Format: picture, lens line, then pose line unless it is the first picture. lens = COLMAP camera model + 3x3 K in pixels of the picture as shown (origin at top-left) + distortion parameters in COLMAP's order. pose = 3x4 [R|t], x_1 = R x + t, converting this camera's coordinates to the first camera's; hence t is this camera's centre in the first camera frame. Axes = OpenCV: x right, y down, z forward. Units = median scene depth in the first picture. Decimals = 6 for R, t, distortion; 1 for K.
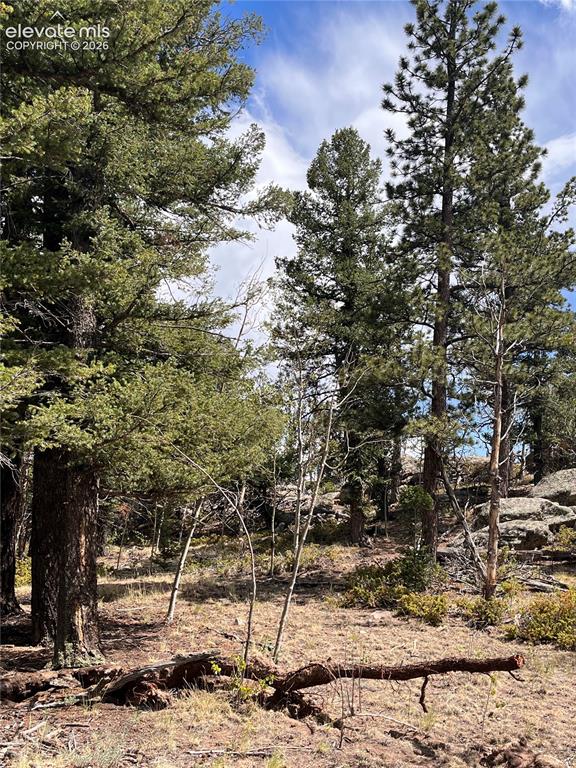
lens RADIAL K [[821.3, 0, 289.2], [0, 821.3, 384.5], [0, 0, 1]] dist [0.044135, 0.000000]
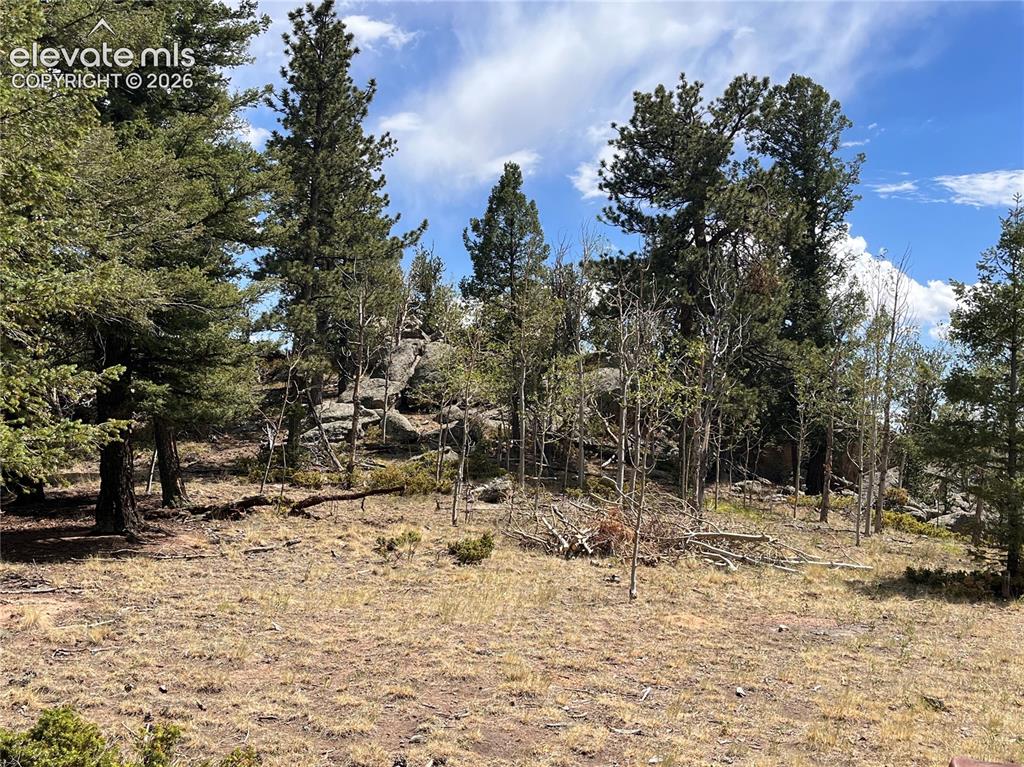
lens RADIAL K [[1095.1, 0, 511.9], [0, 1095.1, 384.6], [0, 0, 1]] dist [0.044135, 0.000000]
pose [[0.872248, 0.012114, 0.488913, -0.373390], [-0.084525, 0.988384, 0.126307, -0.151378], [-0.481703, -0.151496, 0.863140, -0.701470]]
